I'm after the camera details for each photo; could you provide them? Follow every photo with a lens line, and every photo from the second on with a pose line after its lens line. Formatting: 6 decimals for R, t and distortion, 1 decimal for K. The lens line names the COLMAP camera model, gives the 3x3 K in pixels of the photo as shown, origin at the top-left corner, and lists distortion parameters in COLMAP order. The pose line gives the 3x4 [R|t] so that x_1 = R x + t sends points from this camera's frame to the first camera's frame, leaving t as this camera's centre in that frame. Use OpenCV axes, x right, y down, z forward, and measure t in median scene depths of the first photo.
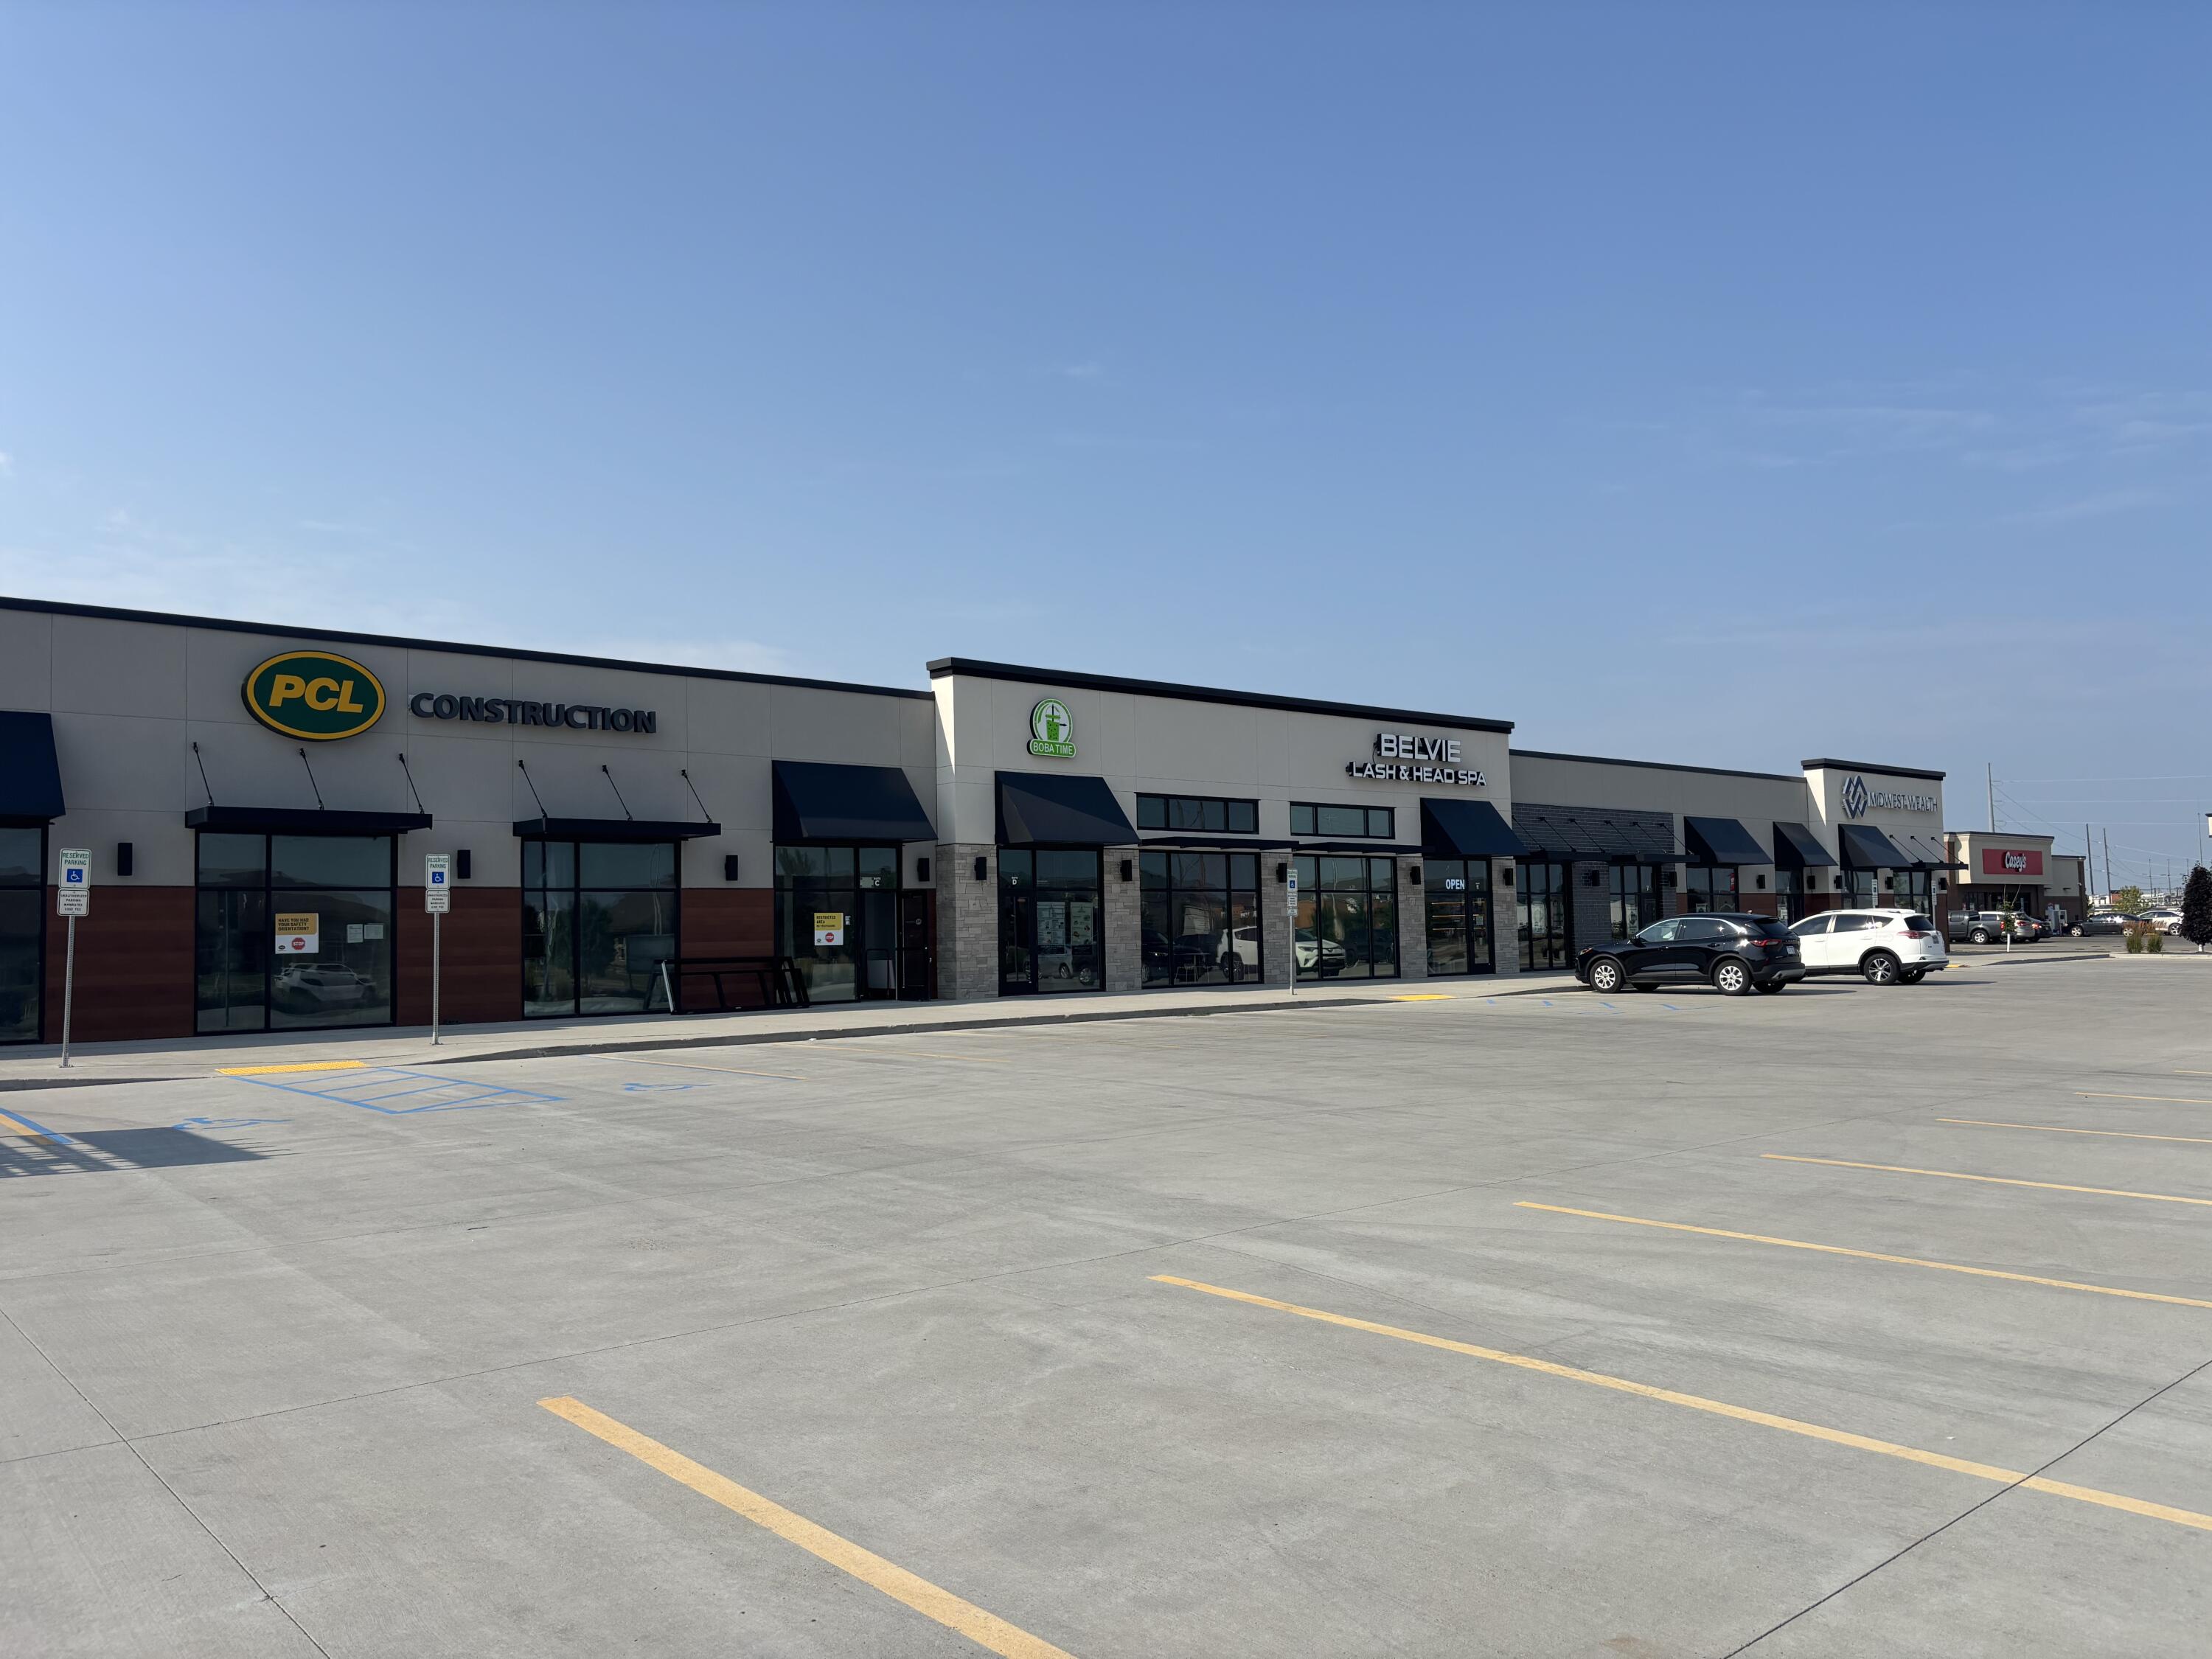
lens RADIAL K [[1683.9, 0, 1178.4], [0, 1683.9, 809.0], [0, 0, 1]] dist [-0.033153, -0.035091]
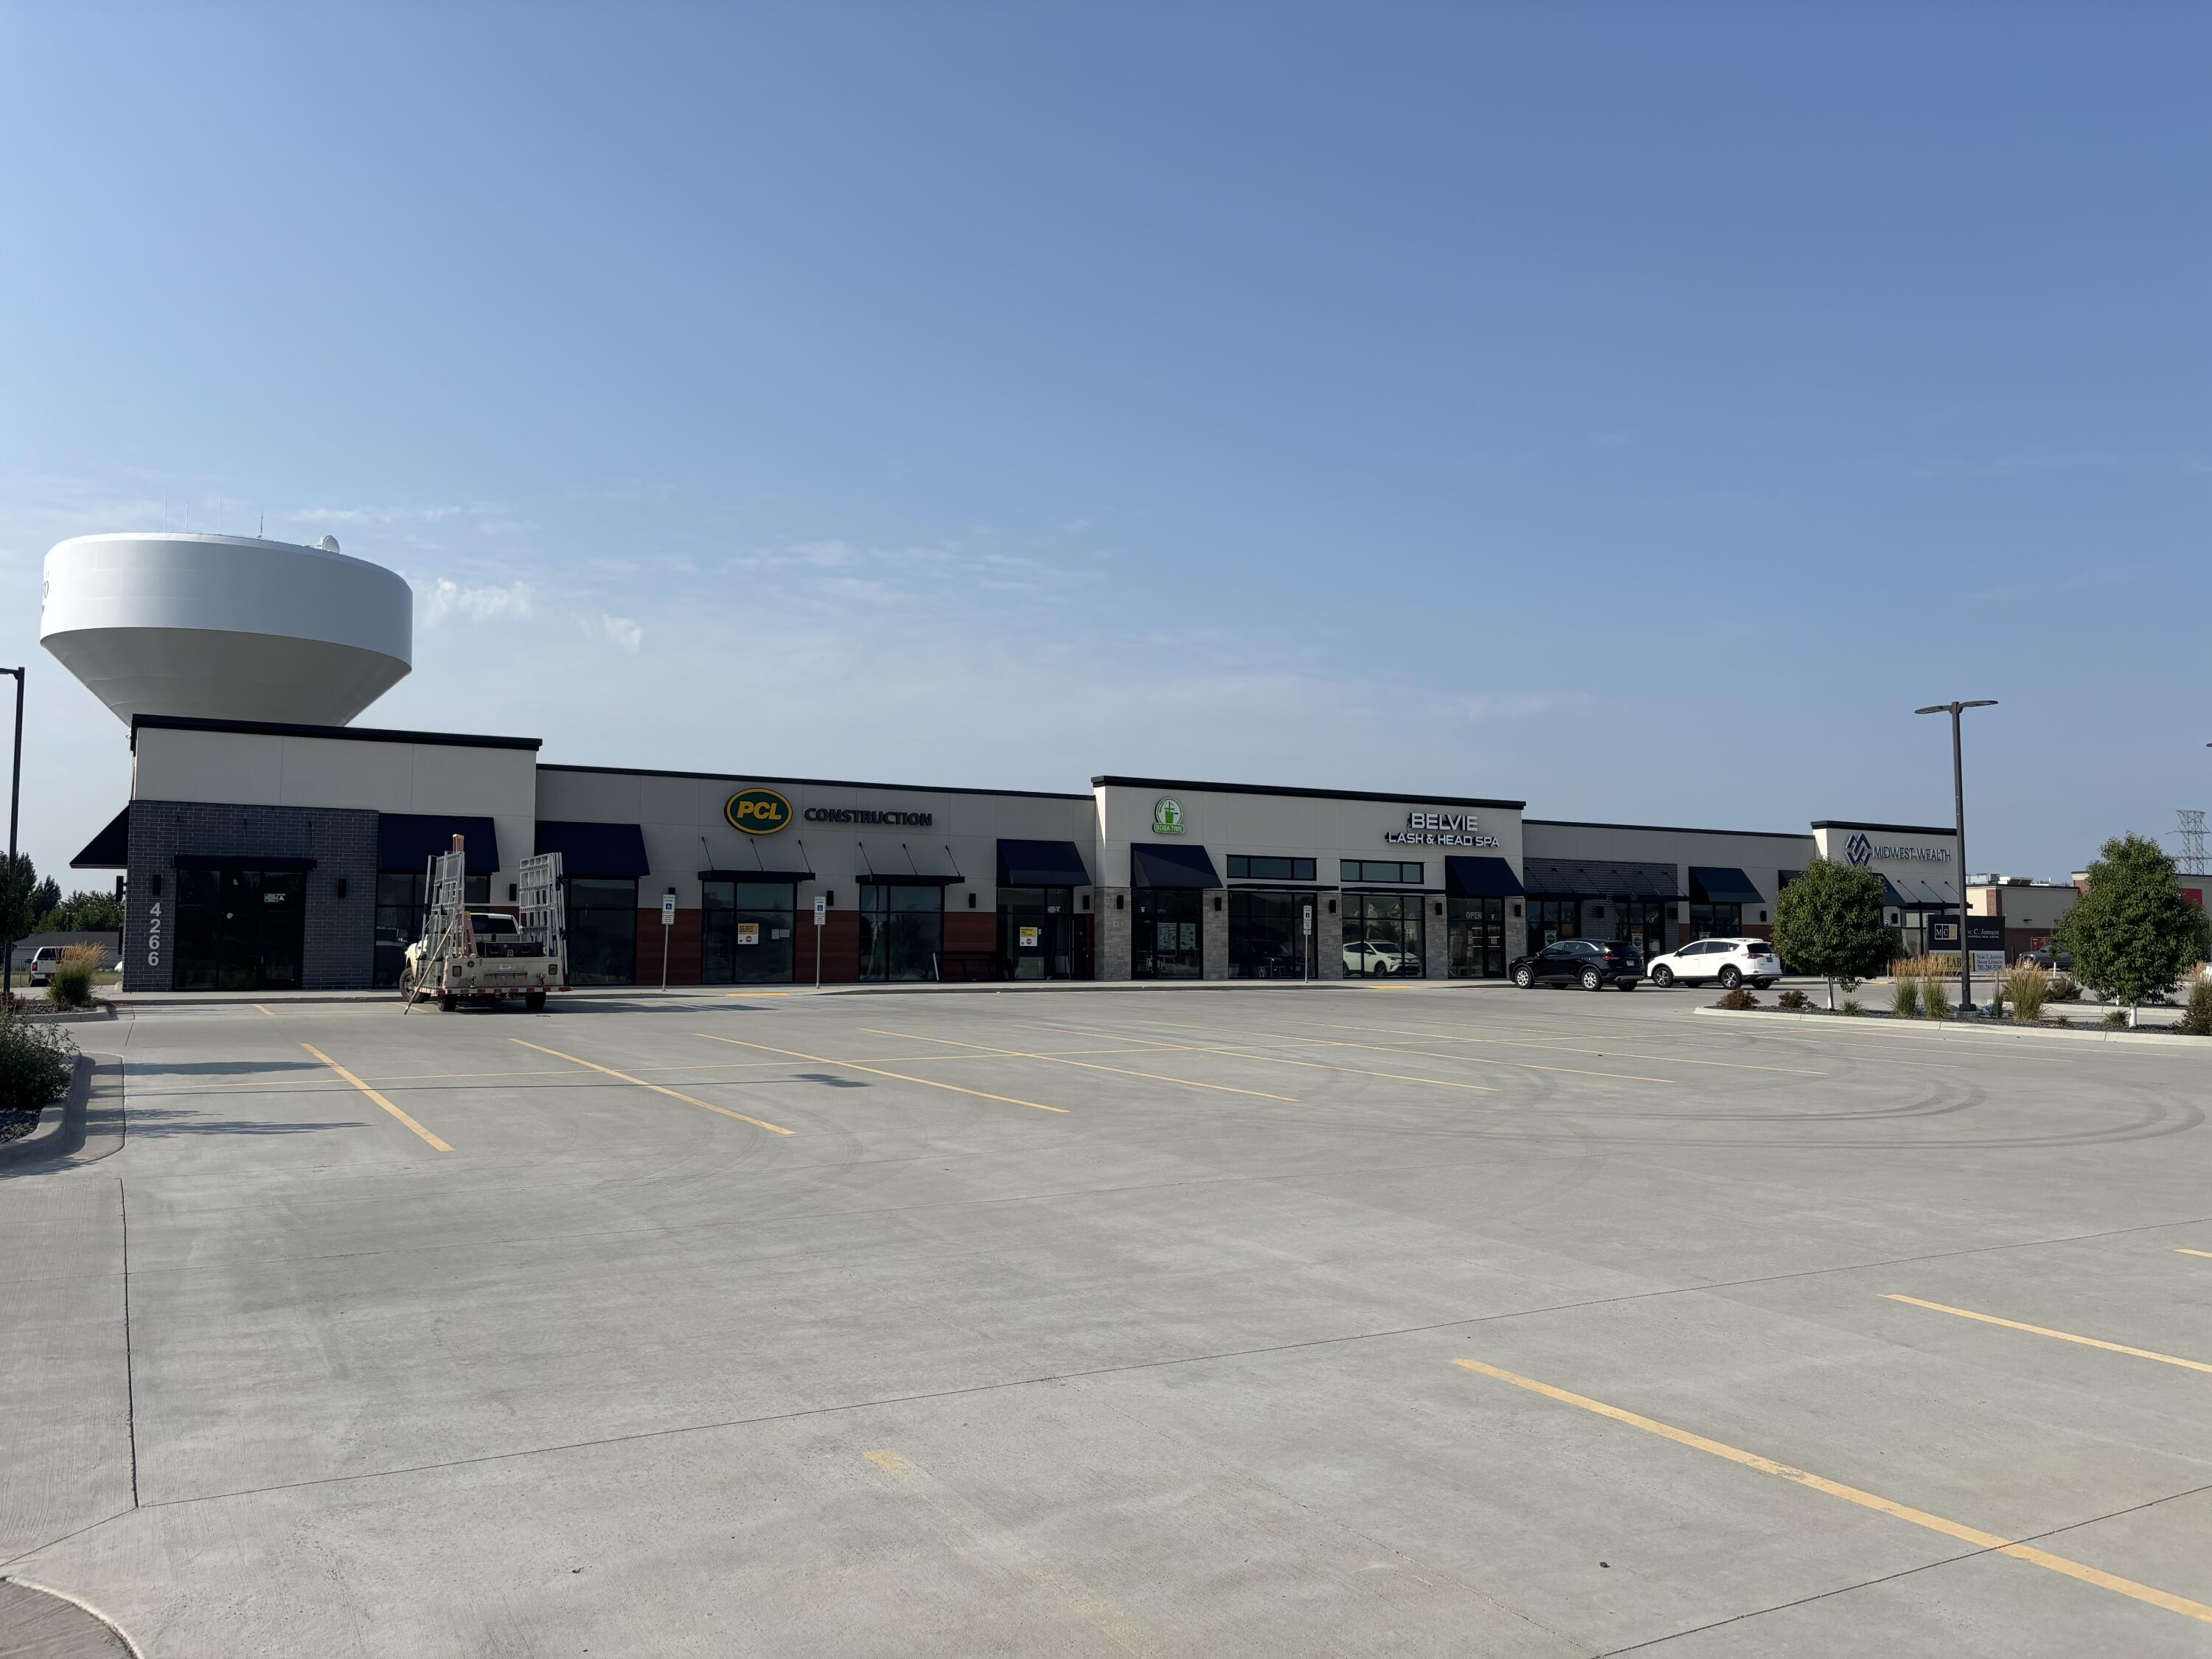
lens RADIAL K [[1683.9, 0, 1114.9], [0, 1683.9, 835.2], [0, 0, 1]] dist [-0.033153, -0.035091]
pose [[0.974930, 0.006888, -0.222406, 0.237385], [-0.005587, 0.999963, 0.006481, -0.040396], [0.222442, -0.005076, 0.974933, -0.602305]]
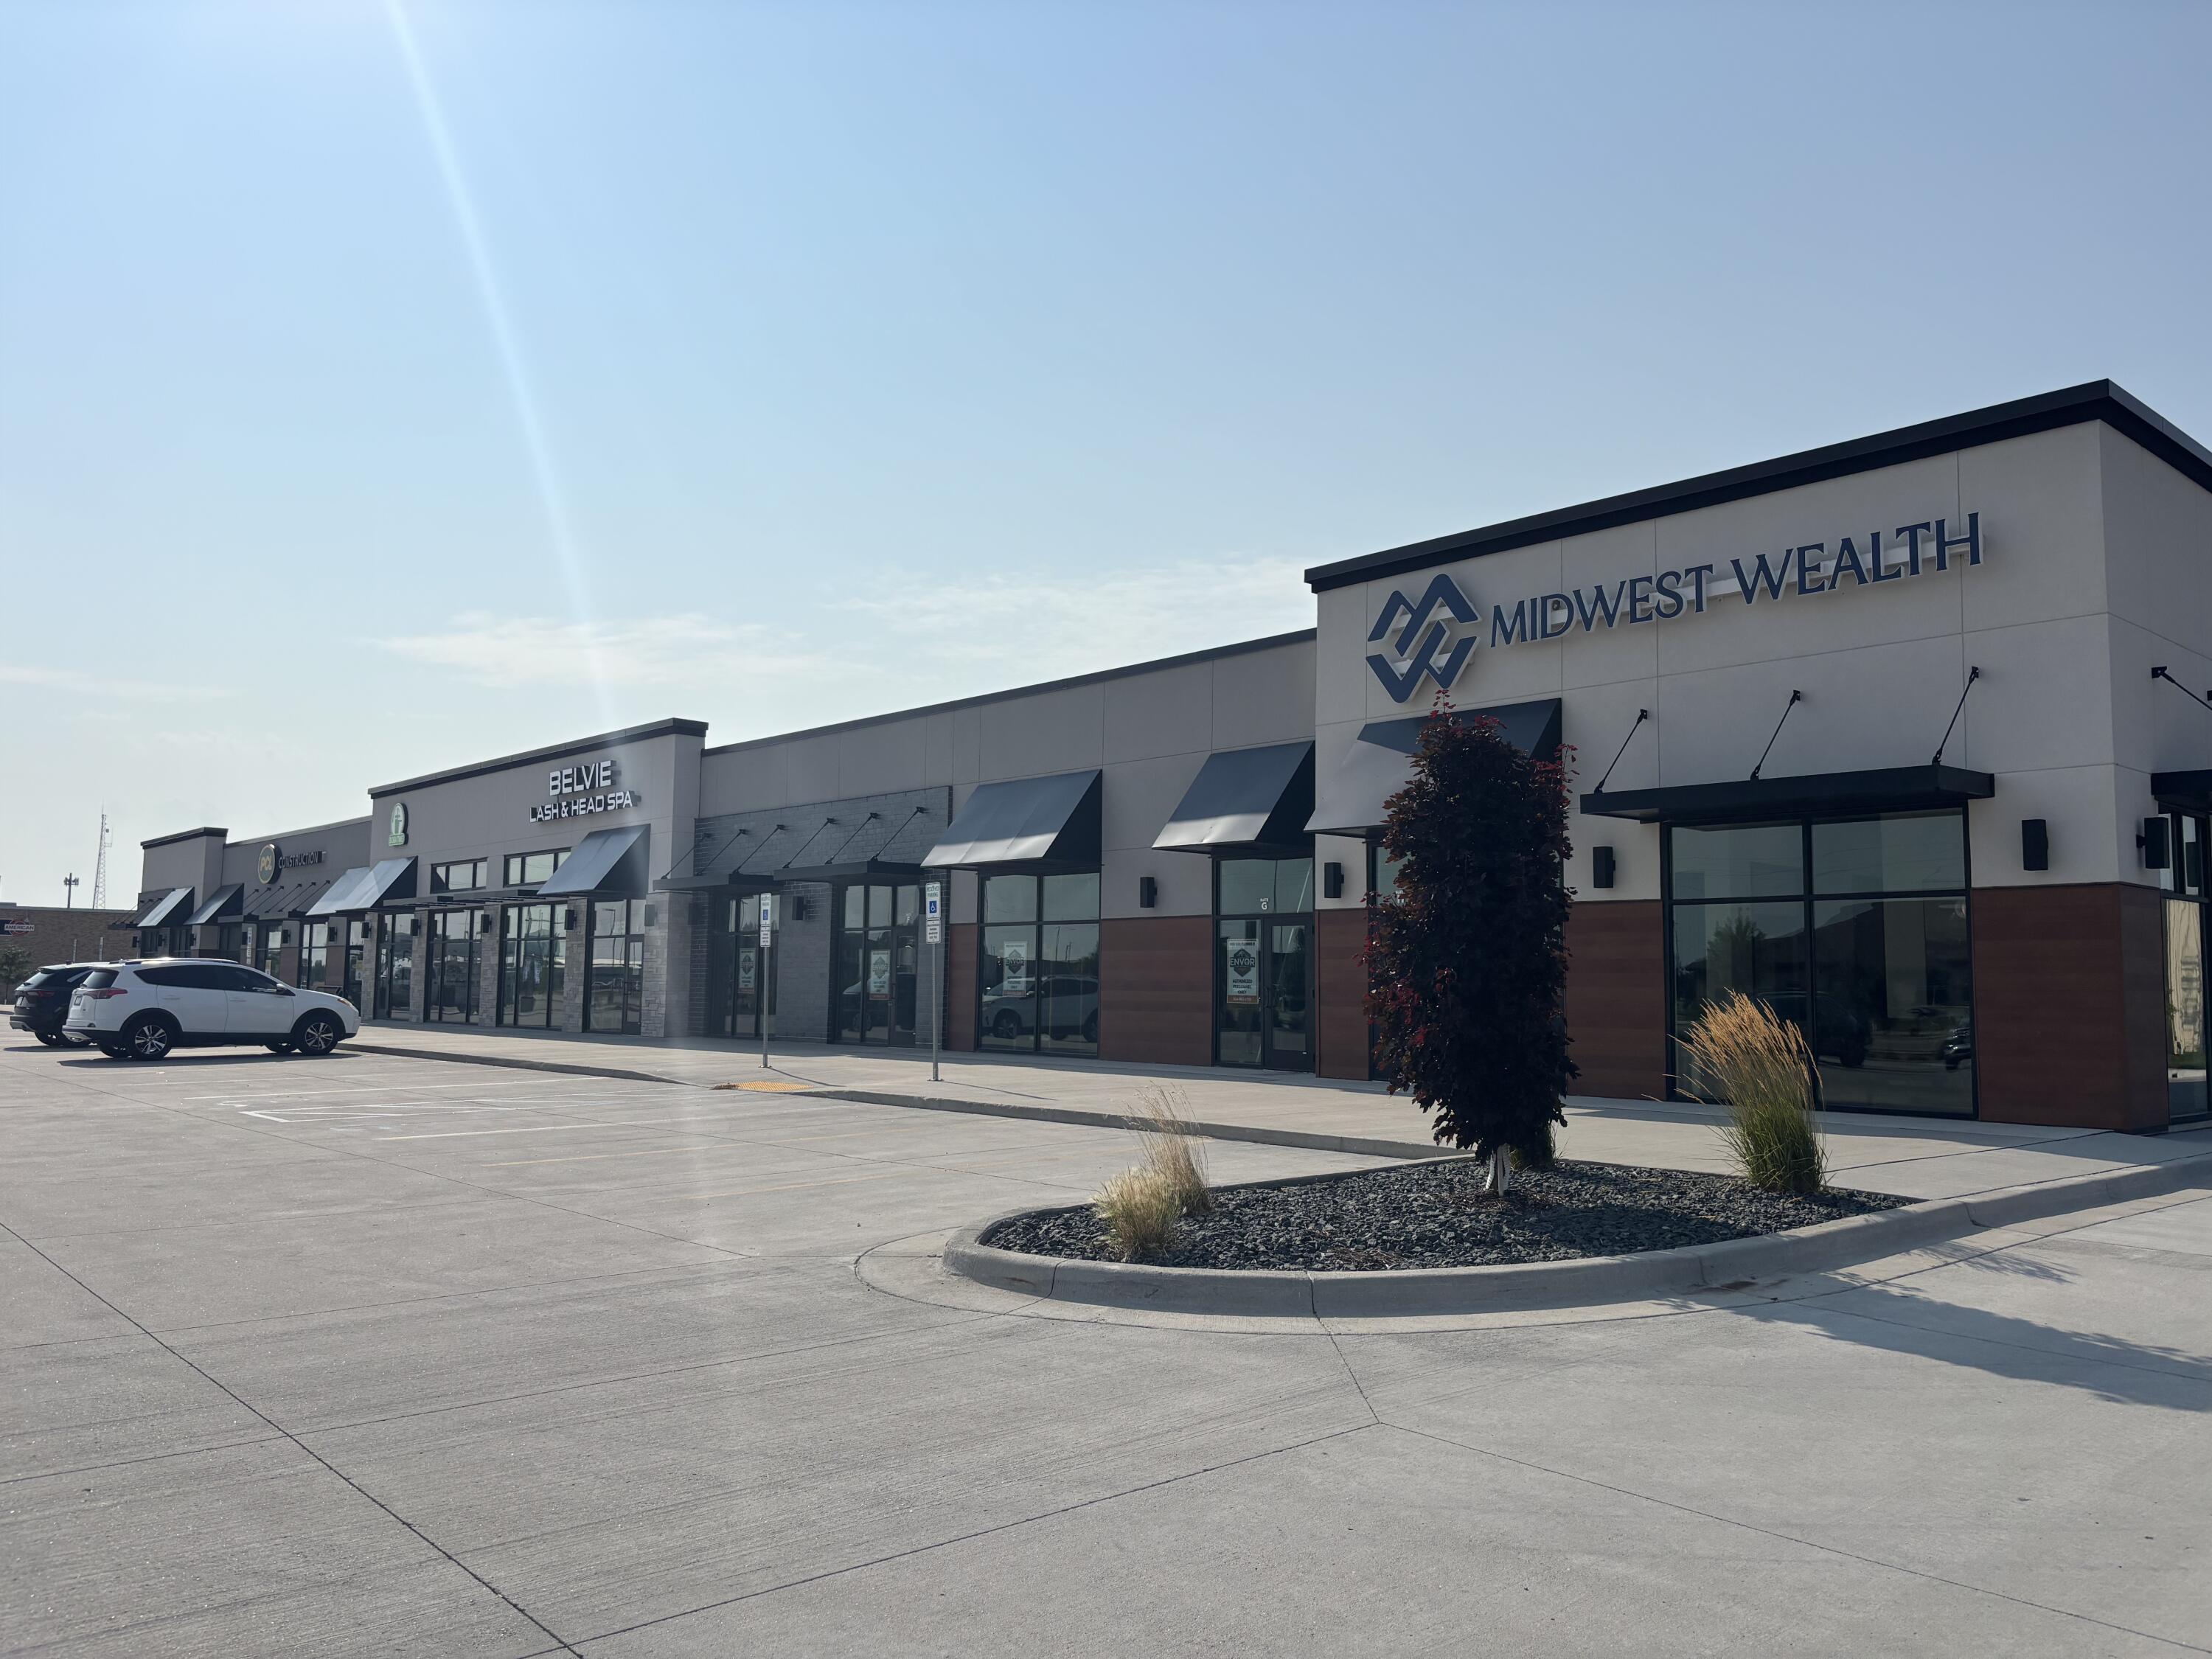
lens RADIAL K [[1683.9, 0, 1107.5], [0, 1683.9, 826.4], [0, 0, 1]] dist [-0.033153, -0.035091]
pose [[-0.017575, -0.079790, -0.996657, 1.284598], [0.059199, 0.994979, -0.080699, 0.097588], [0.998091, -0.060419, -0.012764, 1.615467]]
